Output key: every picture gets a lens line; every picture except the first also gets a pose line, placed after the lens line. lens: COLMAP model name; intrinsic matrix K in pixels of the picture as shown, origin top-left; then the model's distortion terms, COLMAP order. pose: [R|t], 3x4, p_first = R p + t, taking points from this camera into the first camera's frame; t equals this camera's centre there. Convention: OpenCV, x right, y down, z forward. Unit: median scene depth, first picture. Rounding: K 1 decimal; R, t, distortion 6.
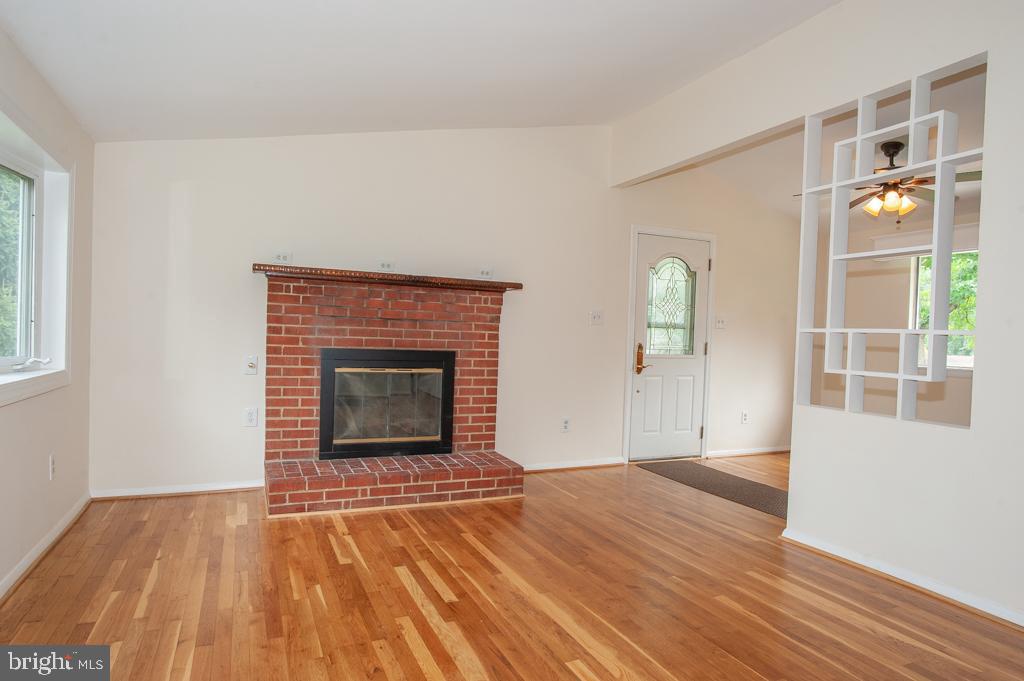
lens RADIAL K [[587.3, 0, 500.5], [0, 587.3, 340.5], [0, 0, 1]] dist [-0.037152, 0.011755]
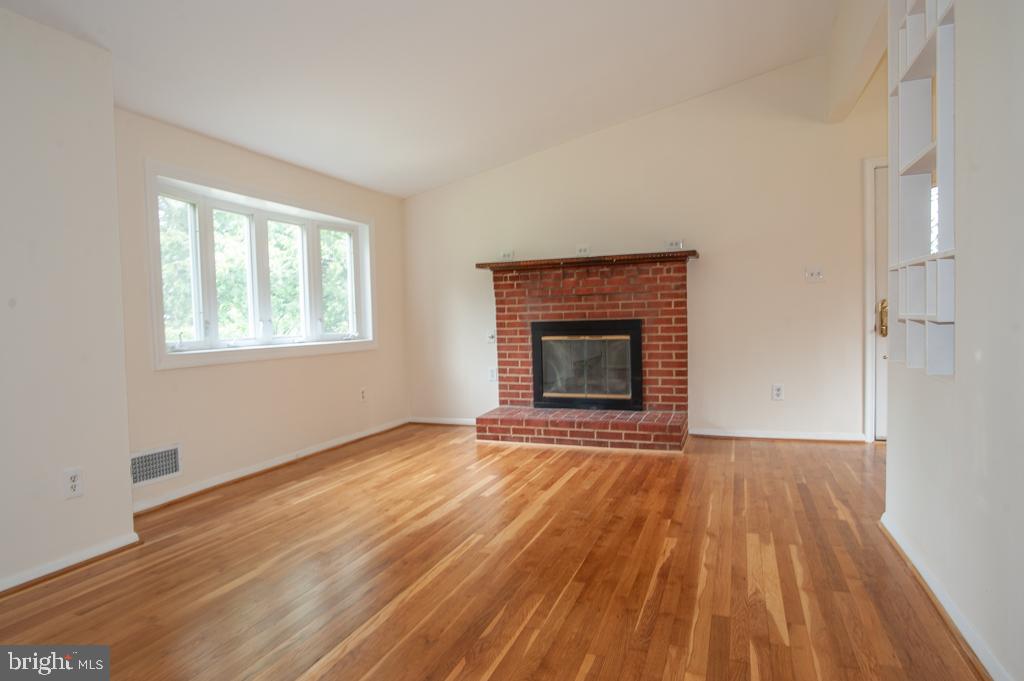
lens RADIAL K [[587.3, 0, 503.4], [0, 587.3, 341.8], [0, 0, 1]] dist [-0.037152, 0.011755]
pose [[0.700793, -0.023793, -0.712968, 0.577686], [0.043609, 0.999003, 0.009525, 0.042456], [0.712031, -0.037767, 0.701132, 0.043128]]
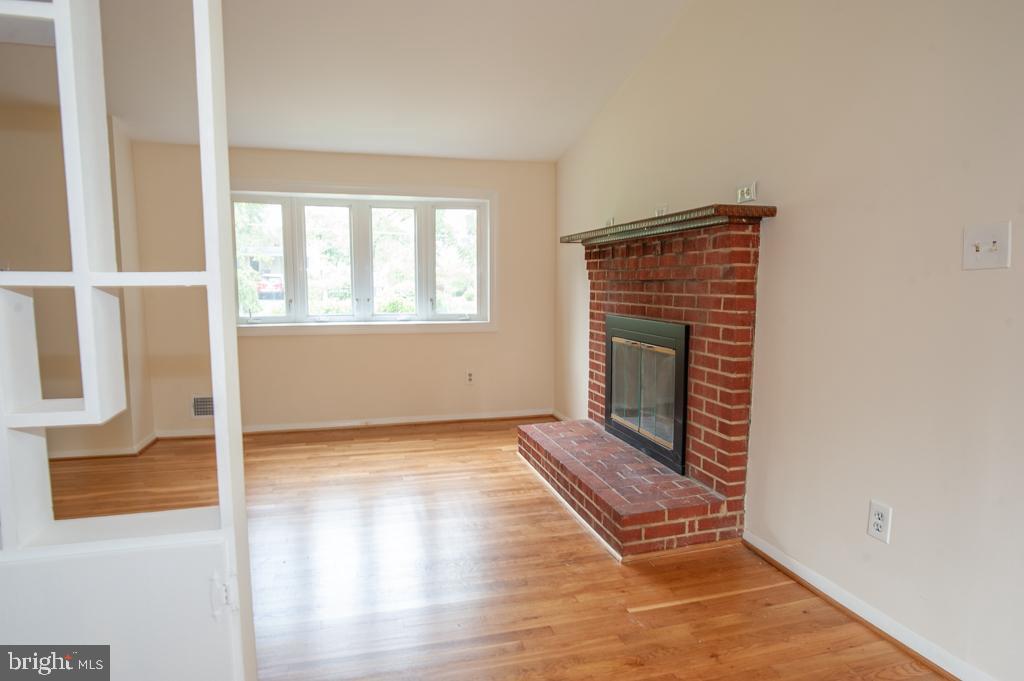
lens RADIAL K [[587.3, 0, 508.8], [0, 587.3, 339.2], [0, 0, 1]] dist [-0.037152, 0.011755]
pose [[-0.150888, 0.063844, -0.986487, 0.663126], [-0.011497, 0.997731, 0.066330, -0.008385], [0.988484, 0.021350, -0.149812, 0.986429]]
